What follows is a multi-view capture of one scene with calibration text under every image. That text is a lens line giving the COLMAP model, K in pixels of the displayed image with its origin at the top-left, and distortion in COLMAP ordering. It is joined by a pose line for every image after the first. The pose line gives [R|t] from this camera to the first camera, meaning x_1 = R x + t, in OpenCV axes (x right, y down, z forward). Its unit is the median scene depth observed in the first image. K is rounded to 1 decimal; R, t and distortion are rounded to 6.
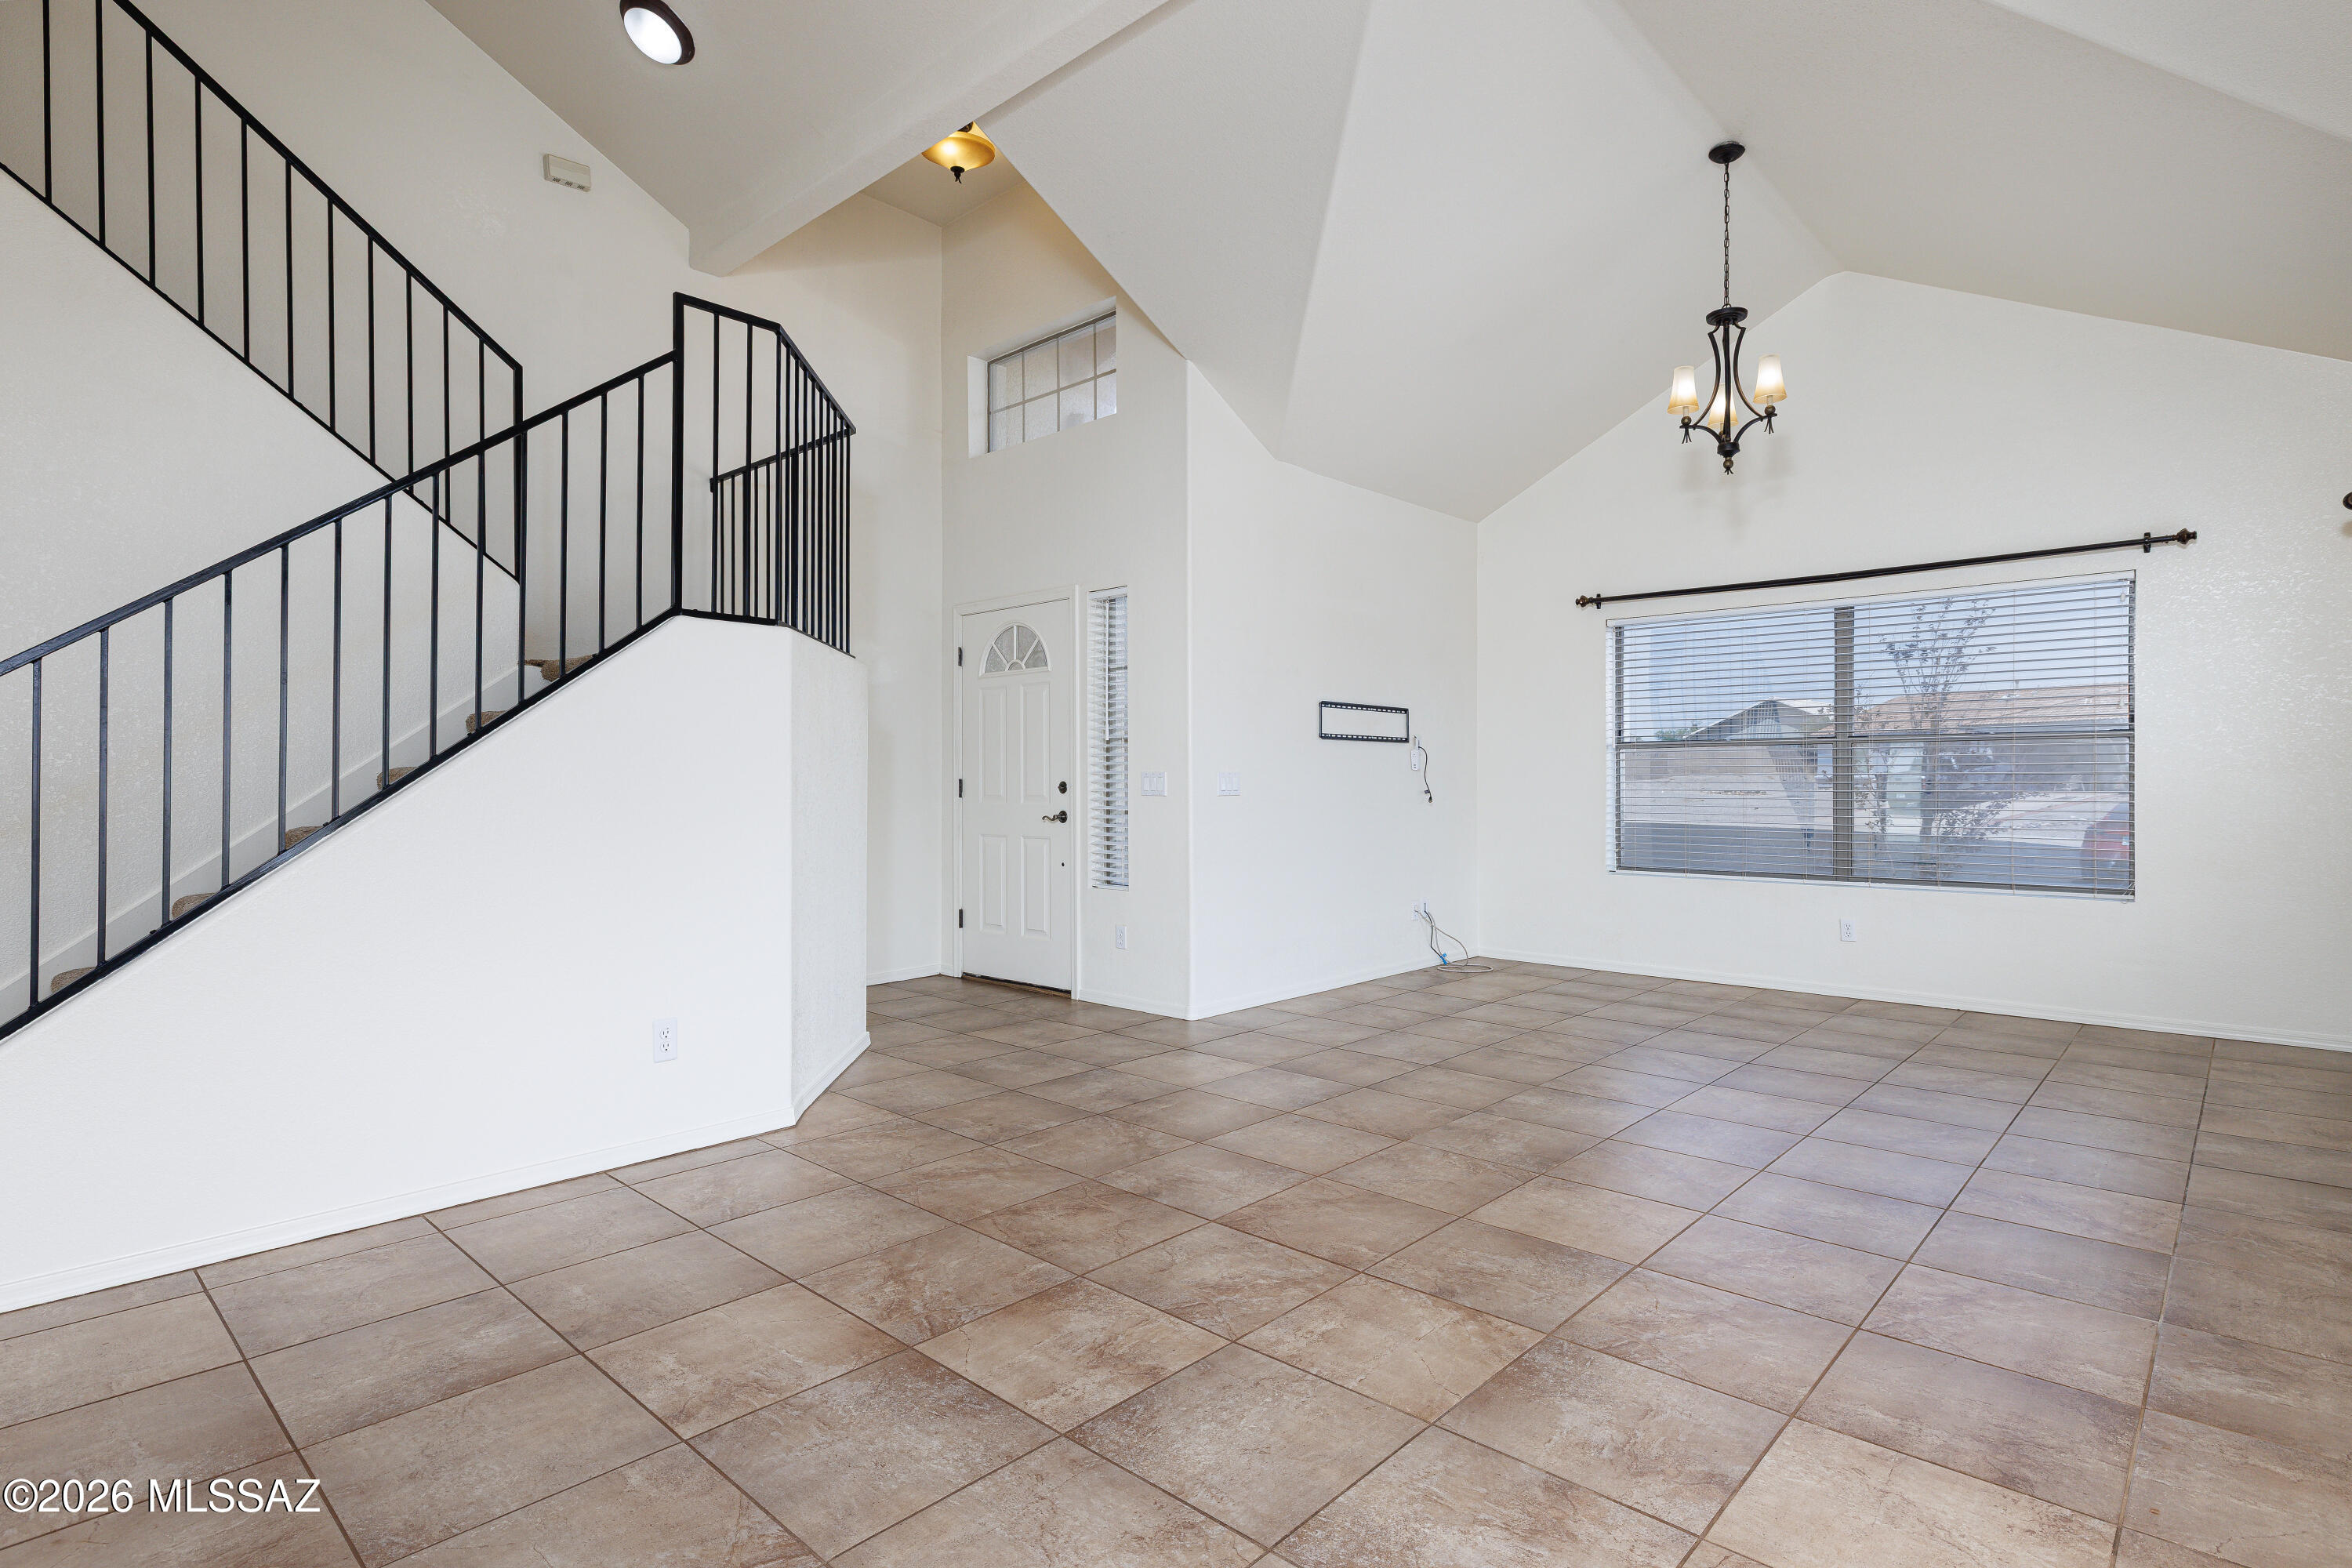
lens RADIAL K [[1162.6, 0, 1190.6], [0, 1162.6, 783.8], [0, 0, 1]] dist [-0.000078, 0.000767]
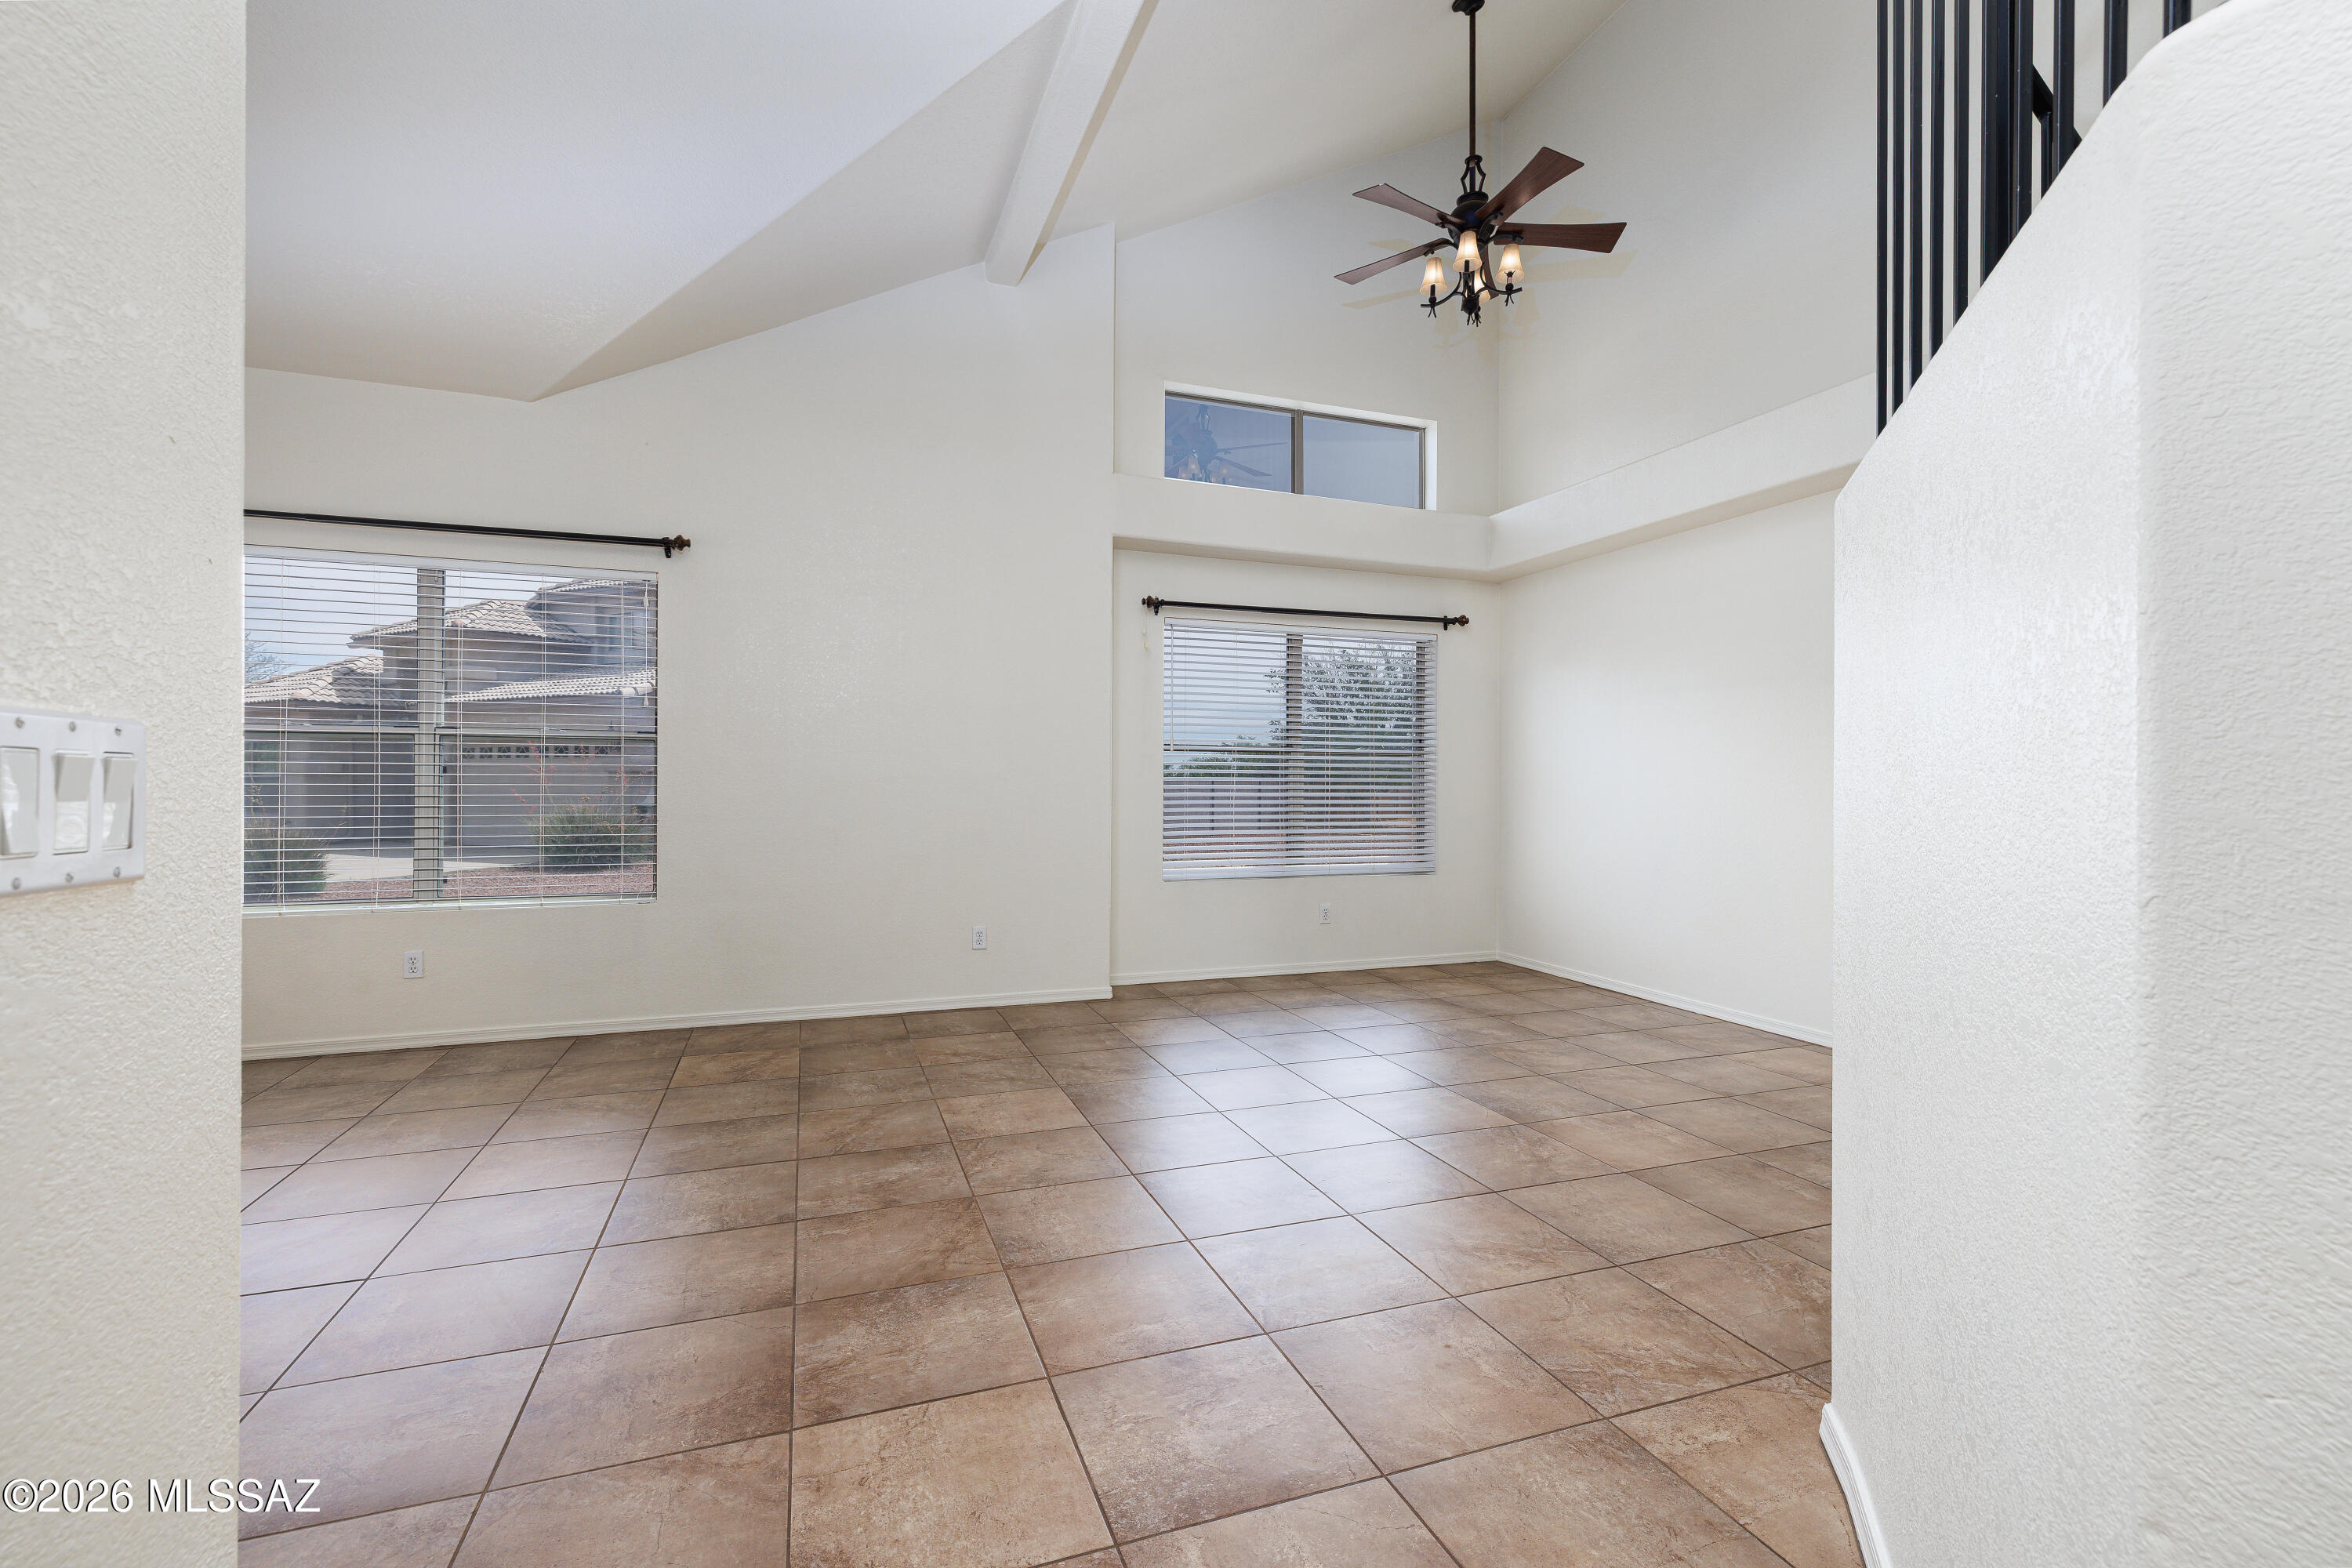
lens RADIAL K [[1043.5, 0, 1181.0], [0, 1043.5, 787.2], [0, 0, 1]] dist [-0.000997, 0.000081]
pose [[-0.889763, -0.004563, 0.456399, -0.379065], [-0.003433, 0.999989, 0.003305, -0.003307], [-0.456409, 0.001374, -0.889769, 1.988086]]
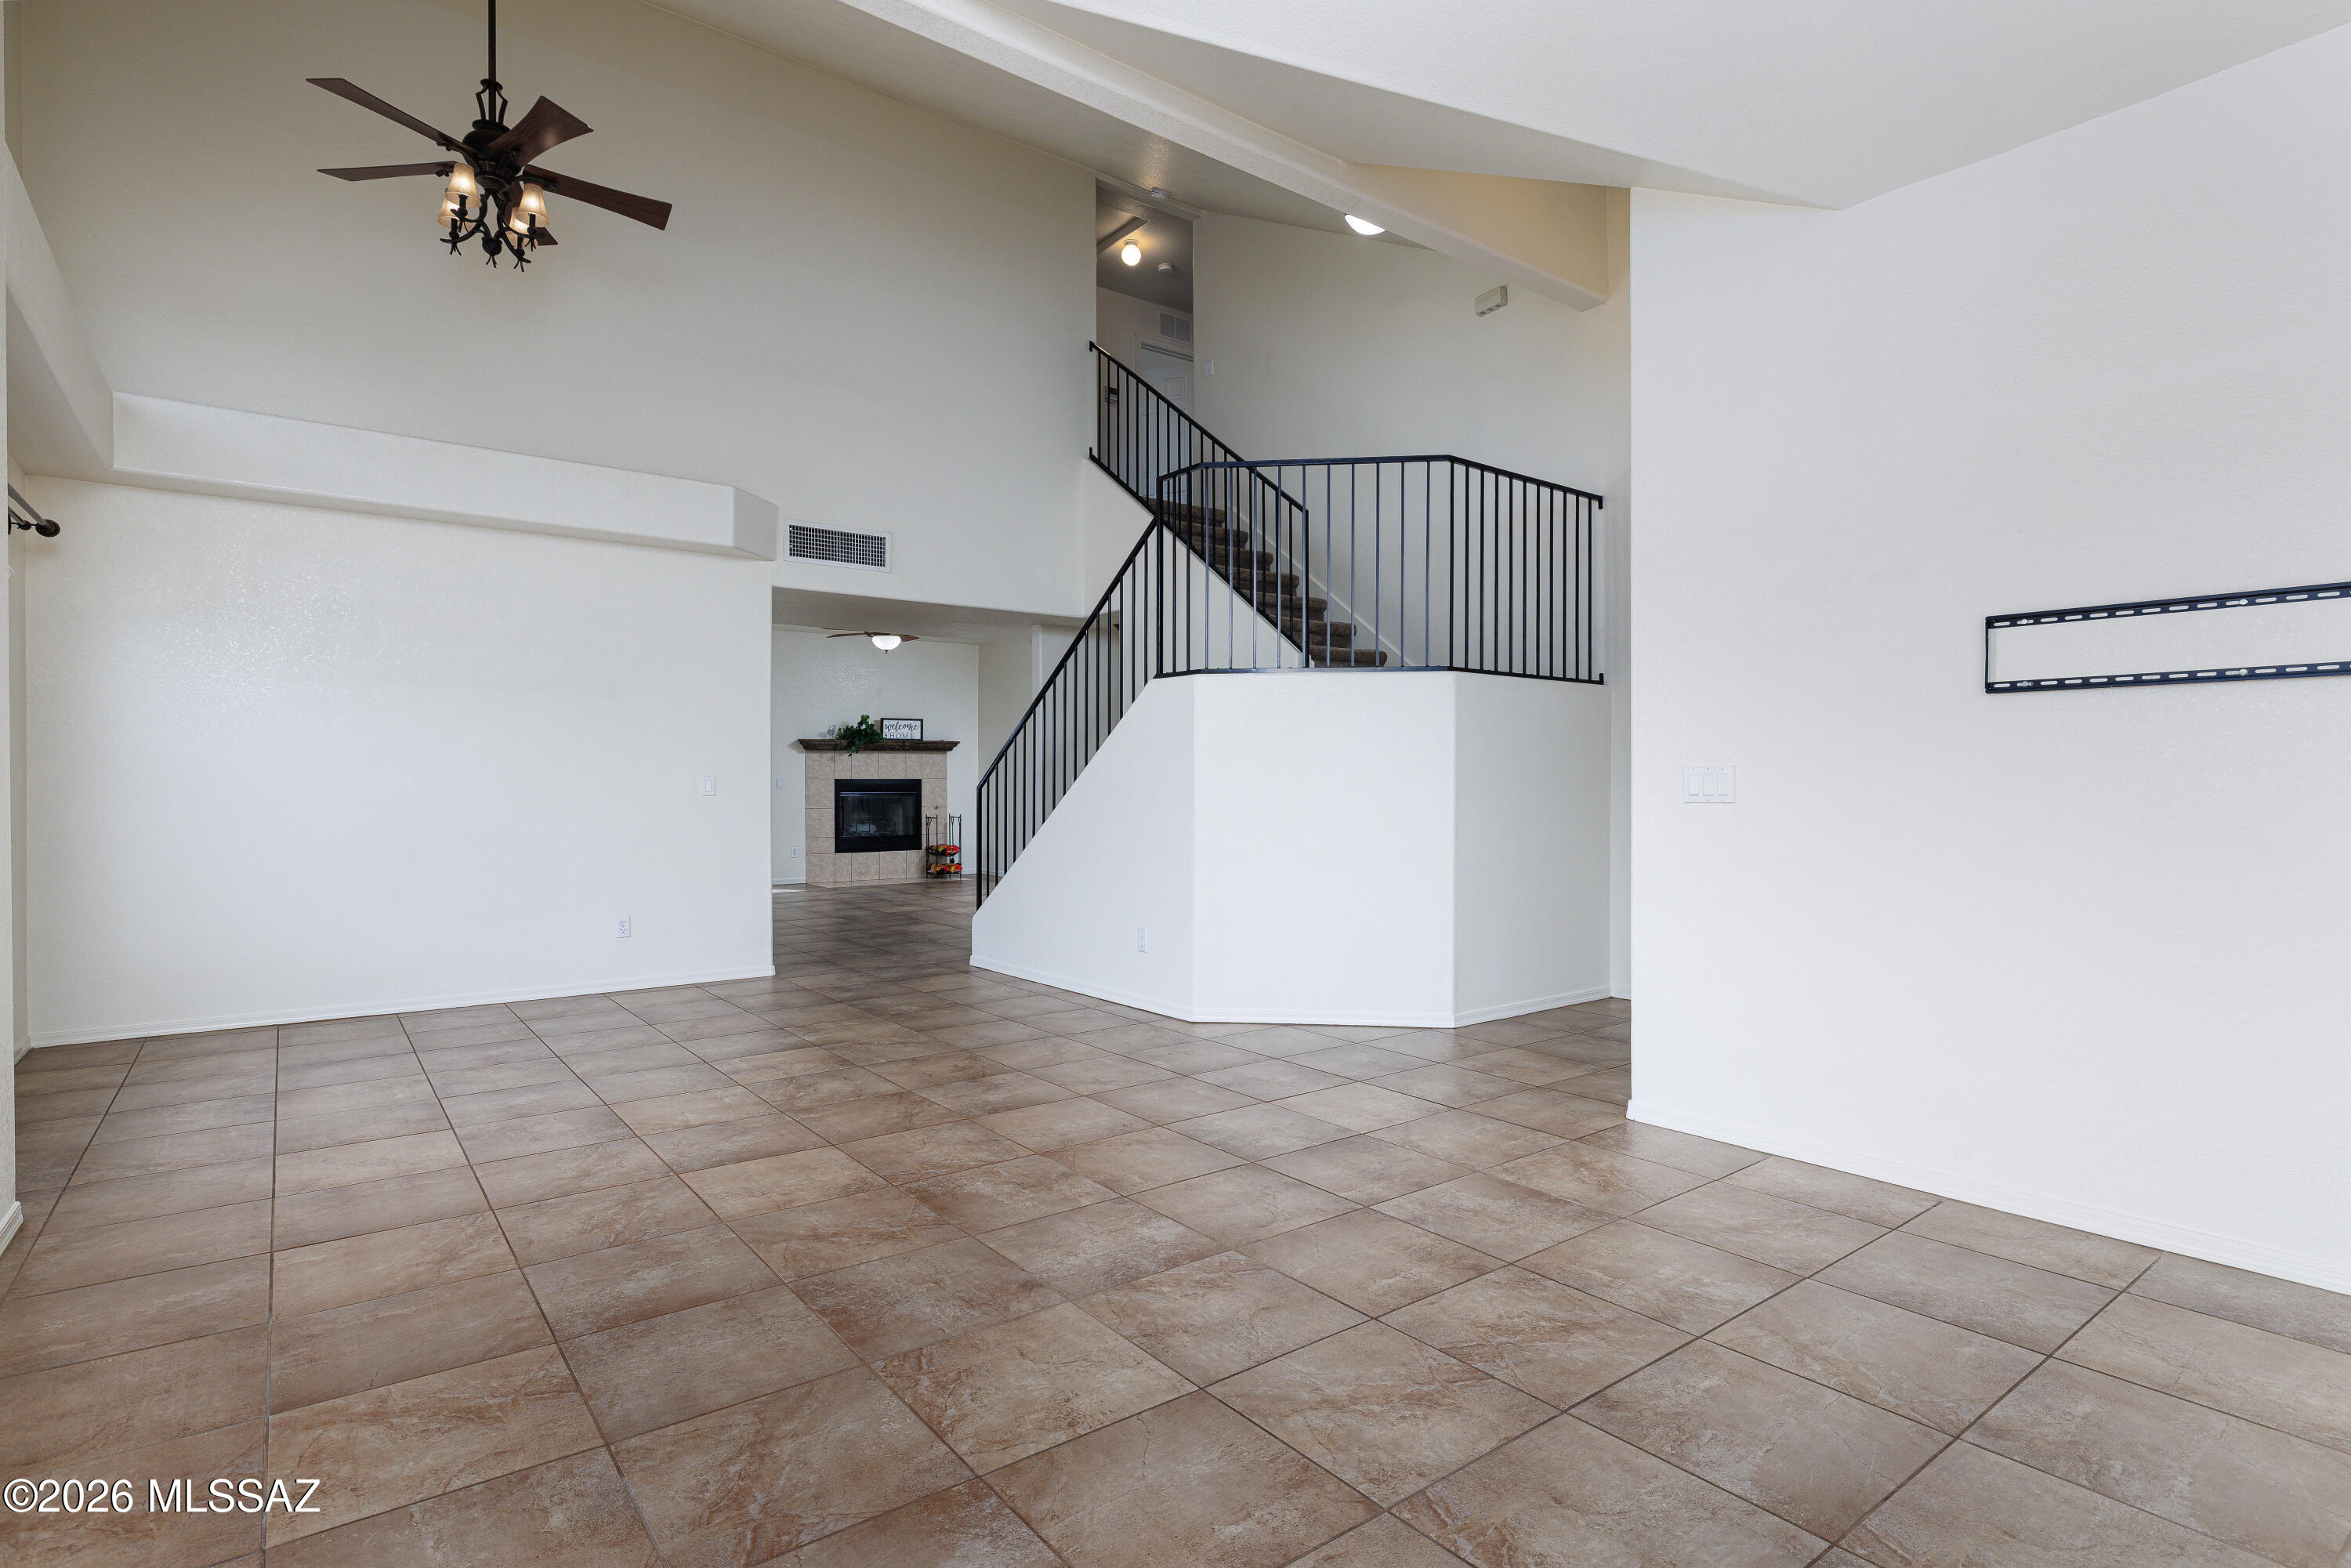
lens RADIAL K [[1162.1, 0, 1193.0], [0, 1162.1, 779.4], [0, 0, 1]] dist [-0.000078, 0.000767]
pose [[-0.159794, -0.002055, -0.987148, 1.368406], [-0.000420, 0.999998, -0.002014, -0.002744], [0.987150, 0.000093, -0.159795, 1.568636]]
